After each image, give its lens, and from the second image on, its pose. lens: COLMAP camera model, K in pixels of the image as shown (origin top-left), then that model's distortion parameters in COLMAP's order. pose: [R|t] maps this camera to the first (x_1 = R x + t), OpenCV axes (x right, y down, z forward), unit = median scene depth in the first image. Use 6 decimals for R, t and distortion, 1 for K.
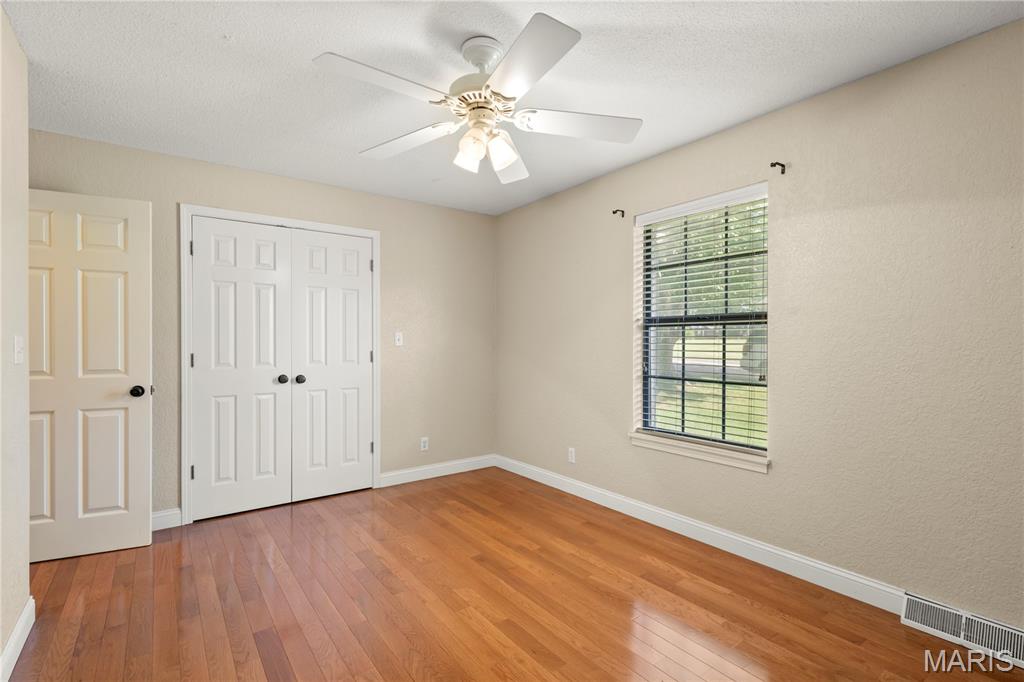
lens RADIAL K [[471.3, 0, 514.8], [0, 471.3, 342.9], [0, 0, 1]] dist [0.001013, -0.000032]
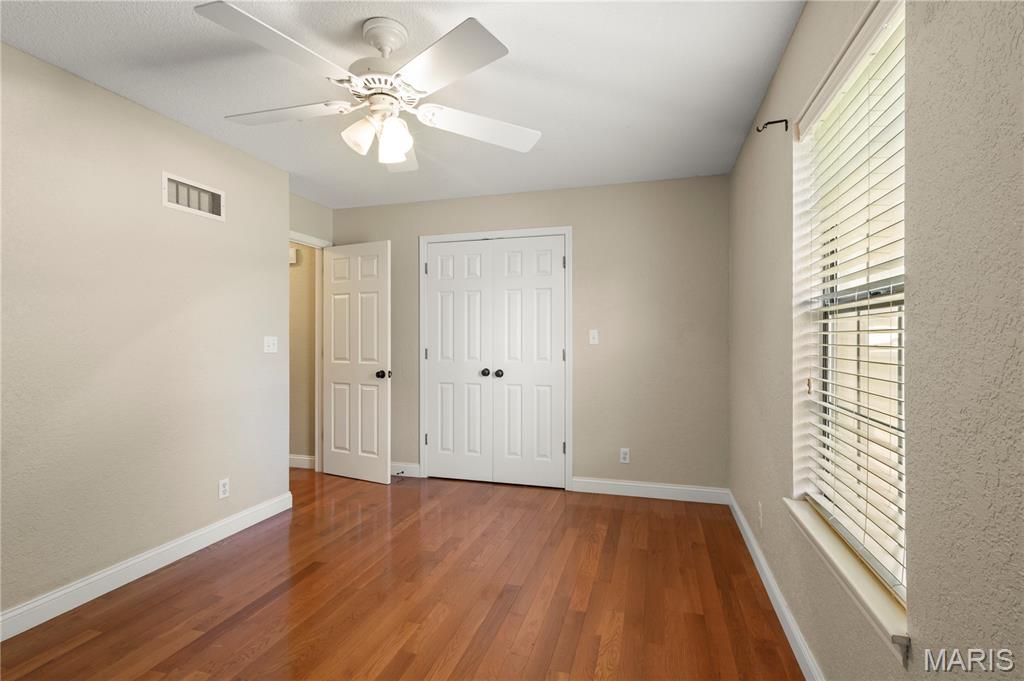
lens RADIAL K [[475.0, 0, 511.8], [0, 475.0, 339.3], [0, 0, 1]] dist [0.001626, -0.000619]
pose [[0.611308, 0.001318, -0.791392, 0.492657], [-0.003859, 0.999992, -0.001316, -0.002636], [0.791383, 0.003858, 0.611308, 0.367805]]
